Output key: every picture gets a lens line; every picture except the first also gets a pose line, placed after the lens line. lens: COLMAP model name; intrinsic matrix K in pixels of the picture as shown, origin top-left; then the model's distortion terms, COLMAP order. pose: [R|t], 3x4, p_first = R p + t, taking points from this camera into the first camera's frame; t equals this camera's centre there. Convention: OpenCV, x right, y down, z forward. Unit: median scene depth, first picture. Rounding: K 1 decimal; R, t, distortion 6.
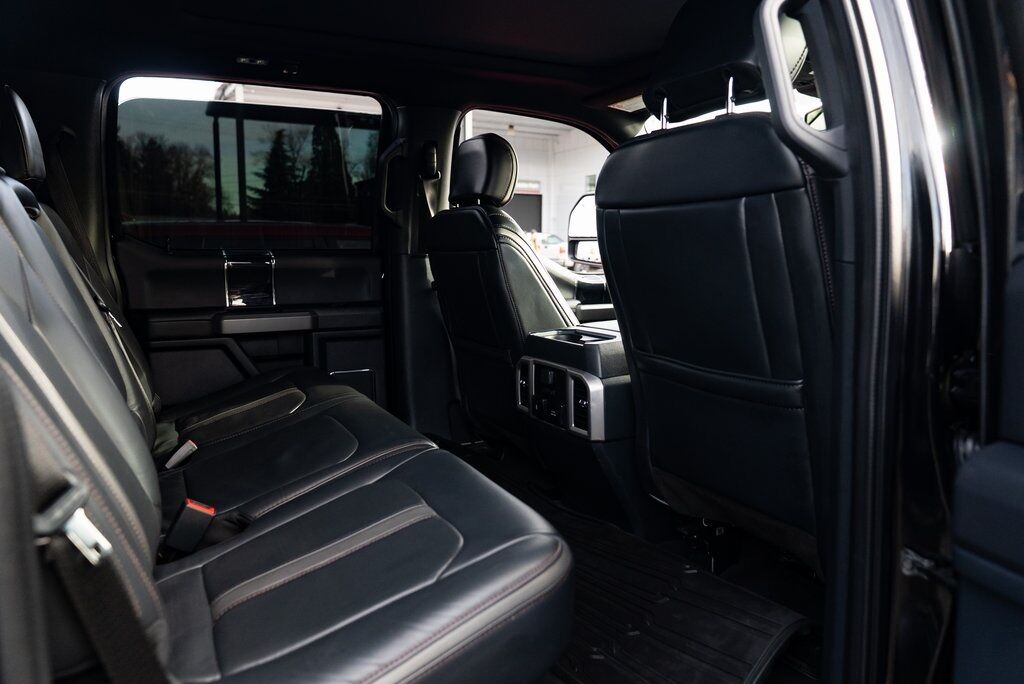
lens RADIAL K [[697.4, 0, 511.1], [0, 697.4, 354.2], [0, 0, 1]] dist [-0.041191, 0.026191]
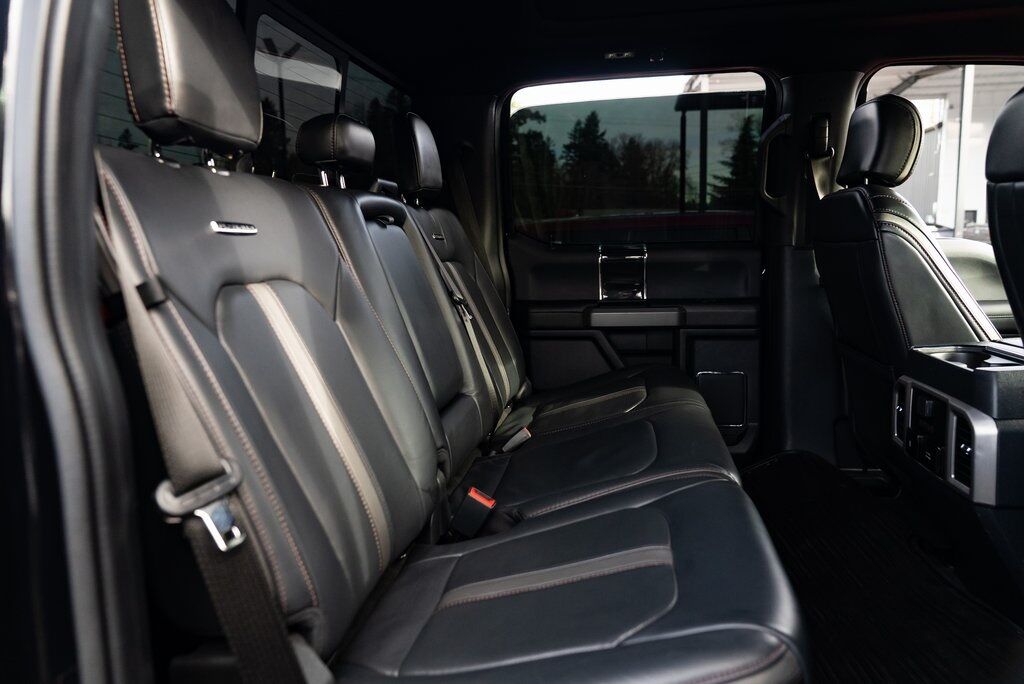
lens RADIAL K [[697.4, 0, 508.5], [0, 697.4, 348.2], [0, 0, 1]] dist [-0.041191, 0.026191]
pose [[0.799949, 0.067699, -0.596237, 0.120965], [-0.062042, 0.997622, 0.030035, -0.023646], [0.596852, 0.012966, 0.802247, 0.110621]]
